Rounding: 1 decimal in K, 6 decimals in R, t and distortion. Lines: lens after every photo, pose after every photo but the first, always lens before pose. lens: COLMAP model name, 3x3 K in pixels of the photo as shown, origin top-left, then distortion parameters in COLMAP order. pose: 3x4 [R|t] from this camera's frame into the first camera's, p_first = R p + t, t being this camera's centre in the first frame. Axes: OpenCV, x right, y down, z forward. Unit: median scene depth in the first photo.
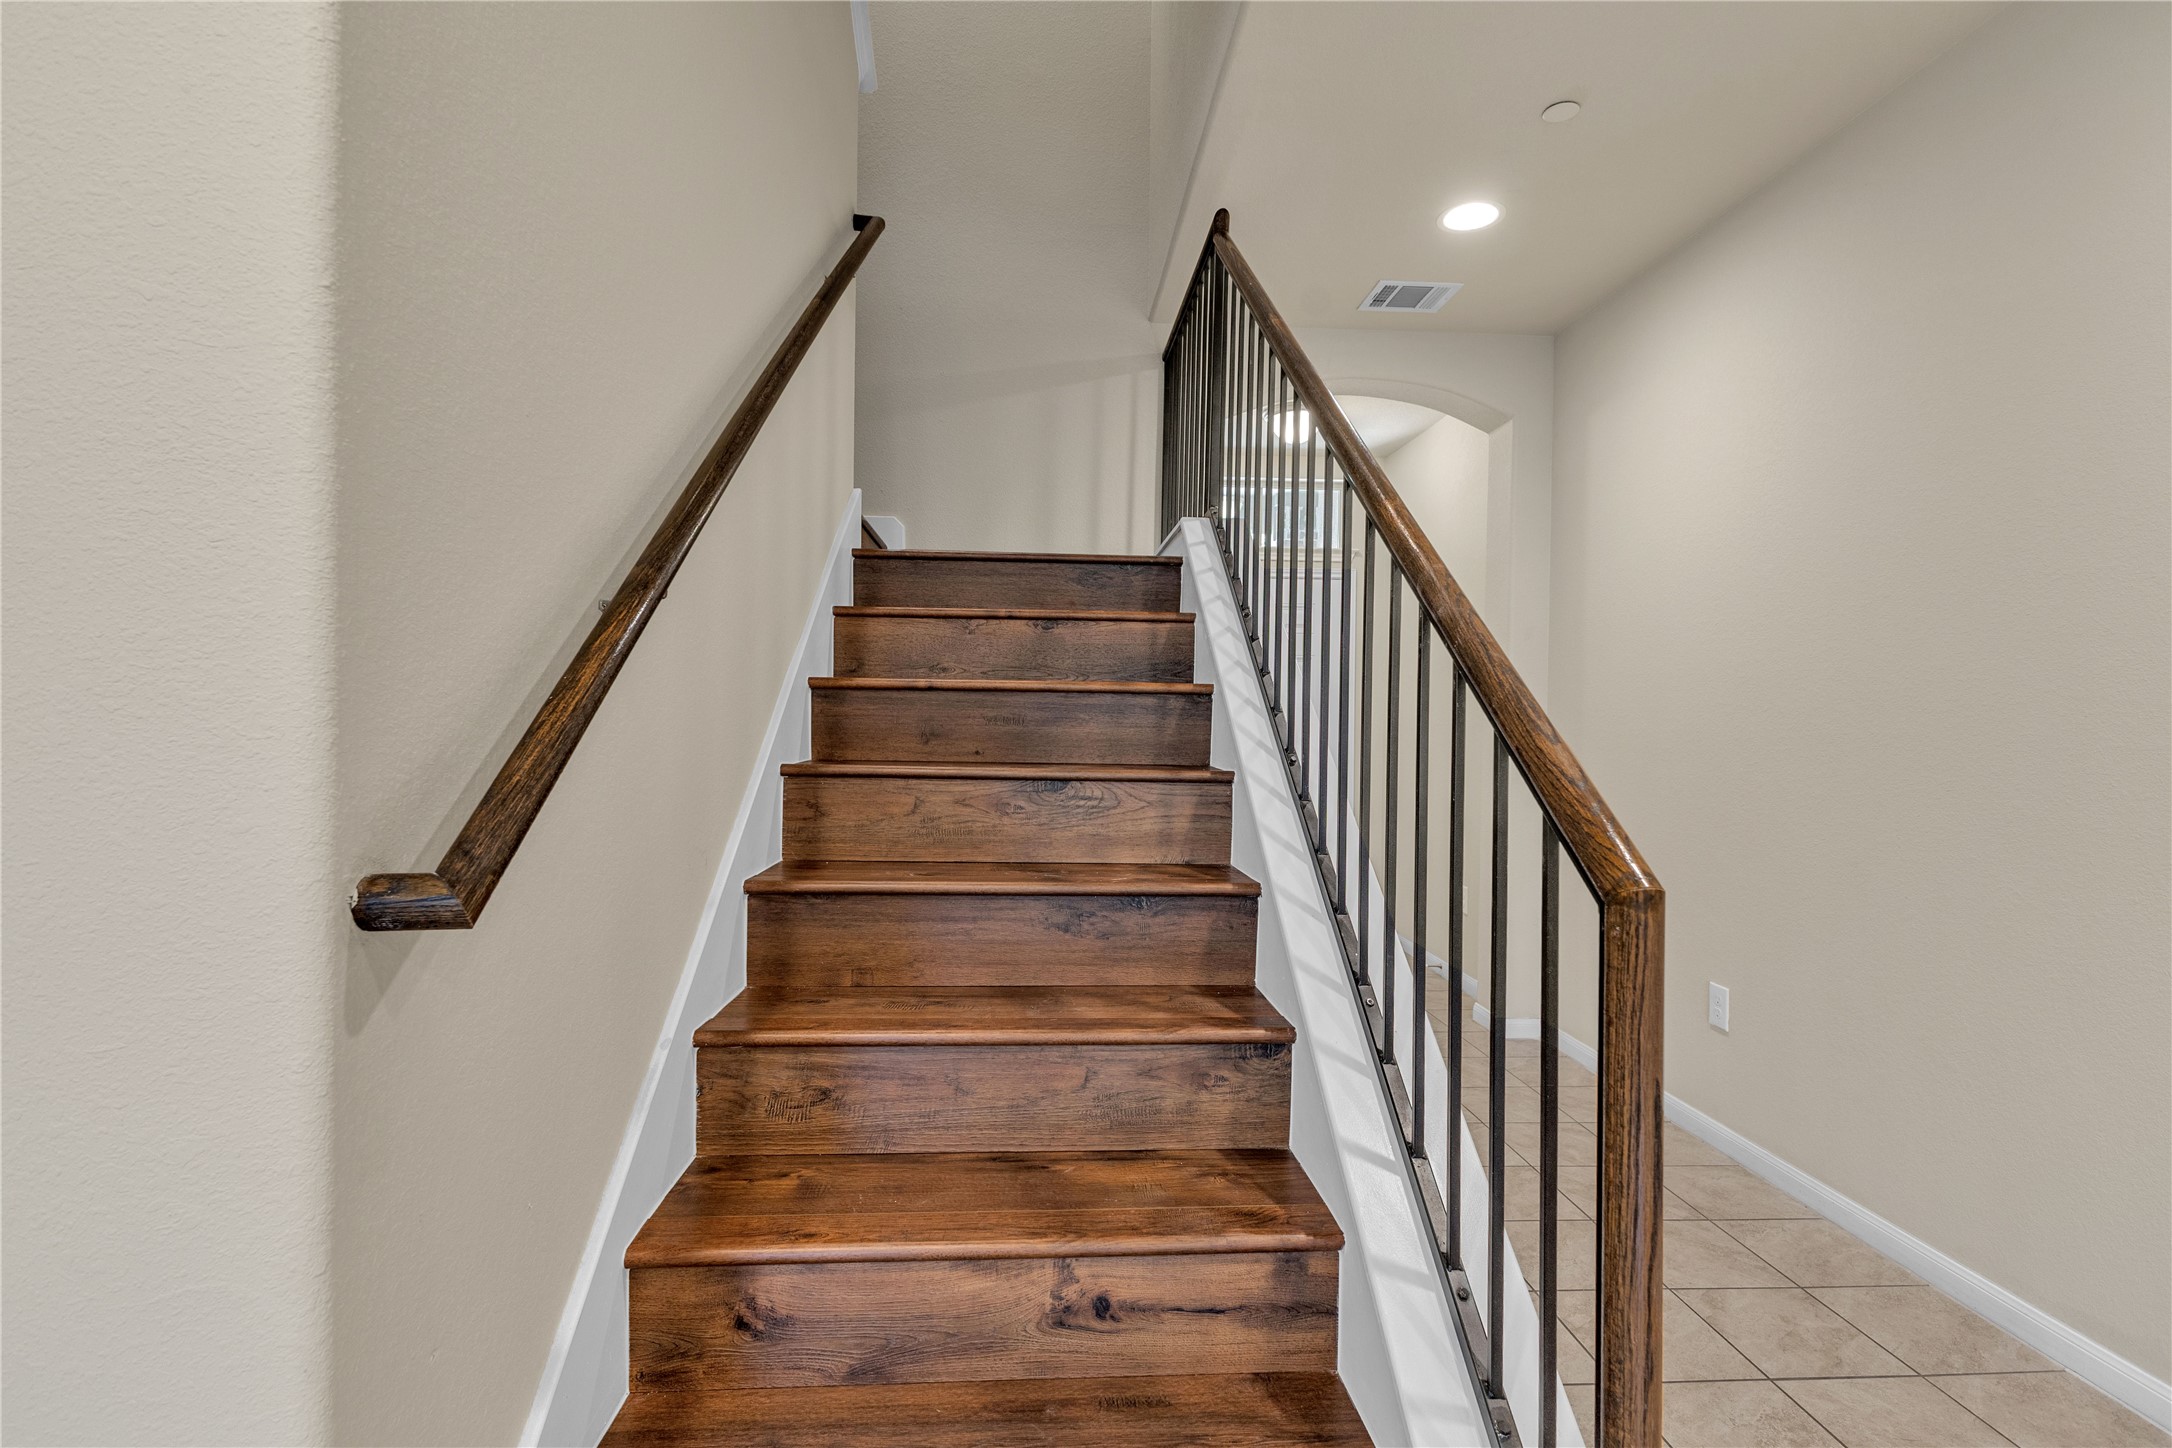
lens RADIAL K [[992.7, 0, 1098.4], [0, 992.7, 723.3], [0, 0, 1]] dist [0.000426, -0.000182]
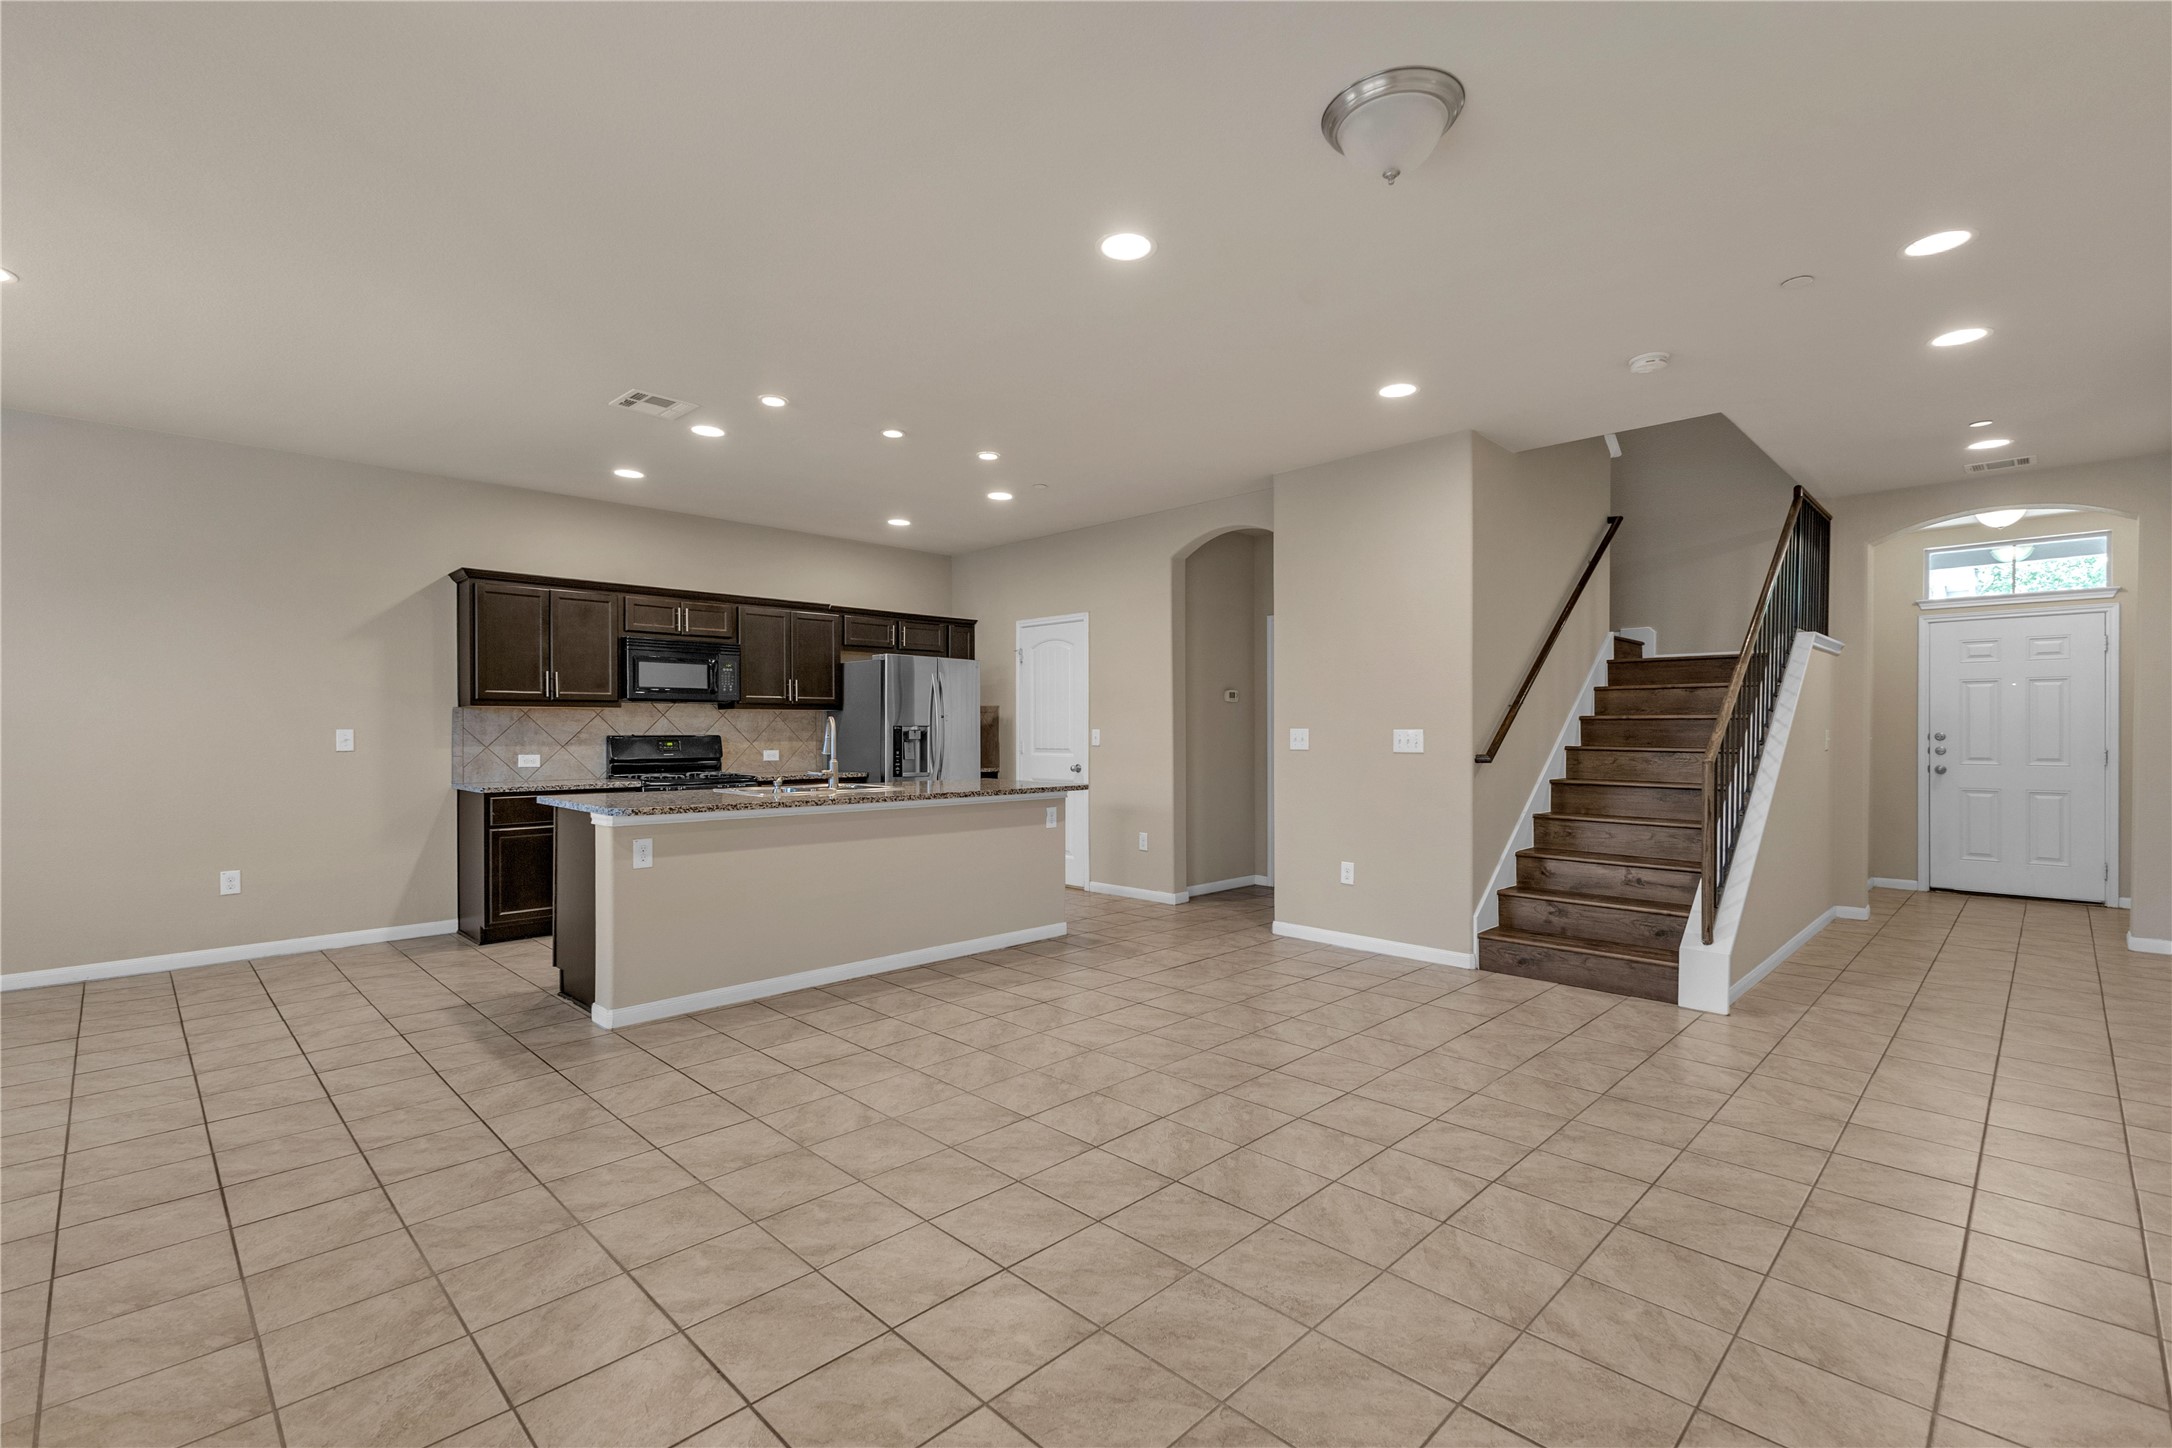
lens RADIAL K [[963.7, 0, 1079.2], [0, 963.7, 739.9], [0, 0, 1]] dist [0.011614, 0.000197]
pose [[0.655059, -0.002649, -0.755573, 0.917673], [0.000673, 0.999996, -0.002923, 0.030551], [0.755578, 0.001406, 0.655058, -2.006827]]
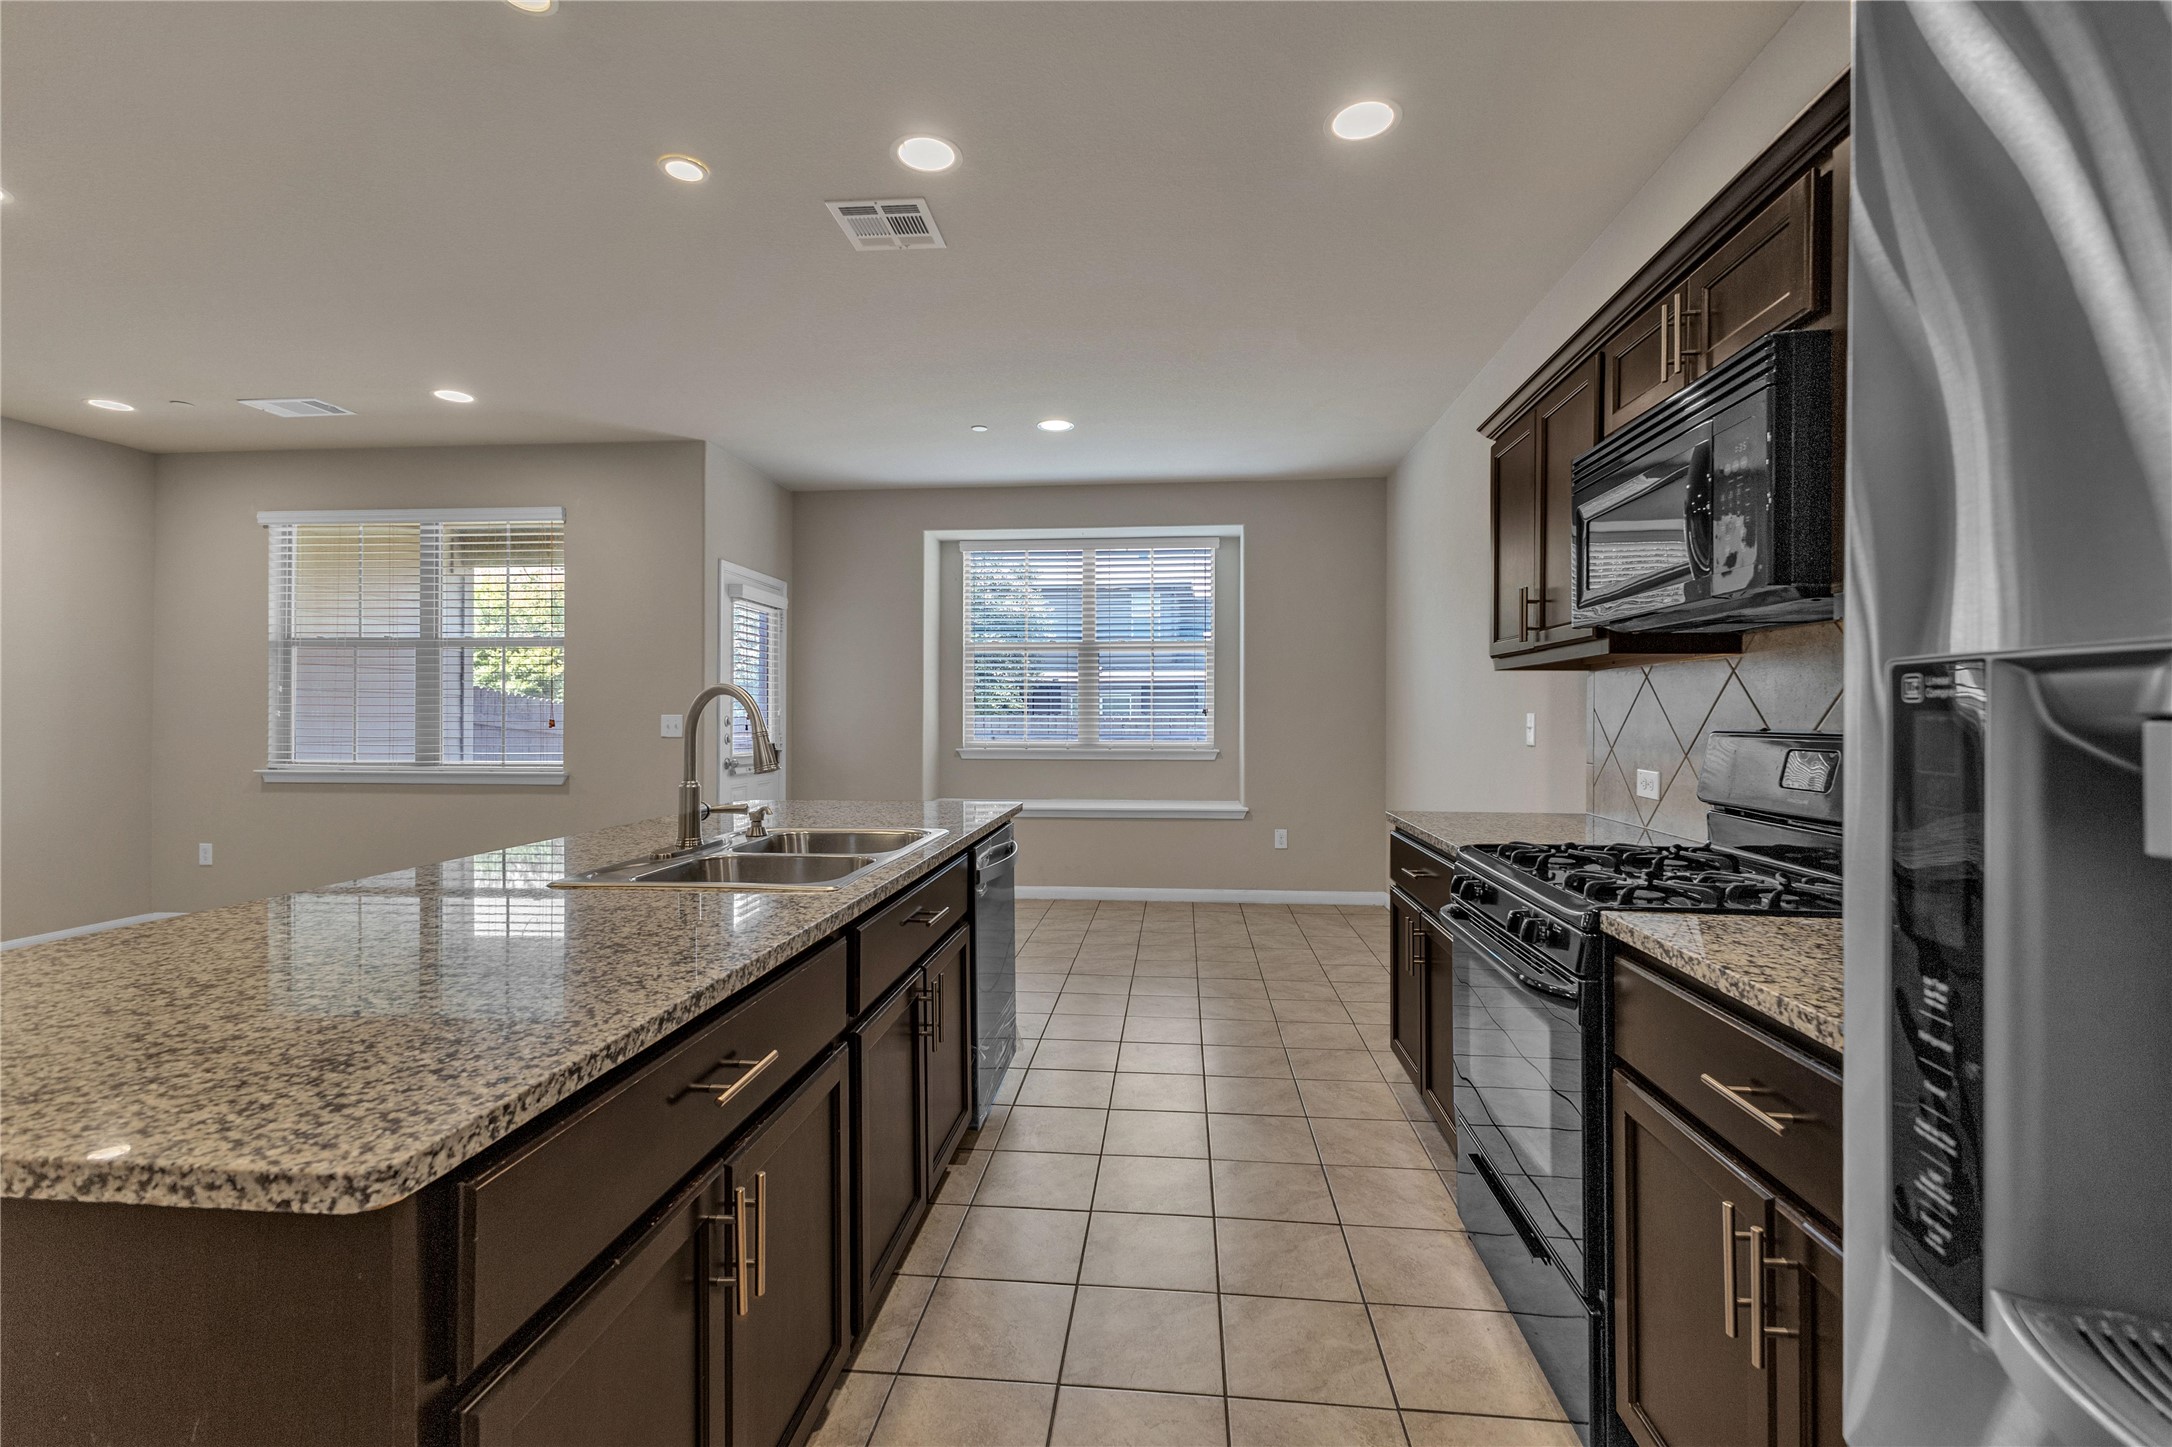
lens RADIAL K [[948.8, 0, 1089.8], [0, 948.8, 706.5], [0, 0, 1]] dist [0.007825, -0.000423]
pose [[-0.987378, -0.008294, 0.158167, -1.982175], [-0.007883, 0.999964, 0.003227, -0.018107], [-0.158188, 0.001939, -0.987407, 0.126250]]
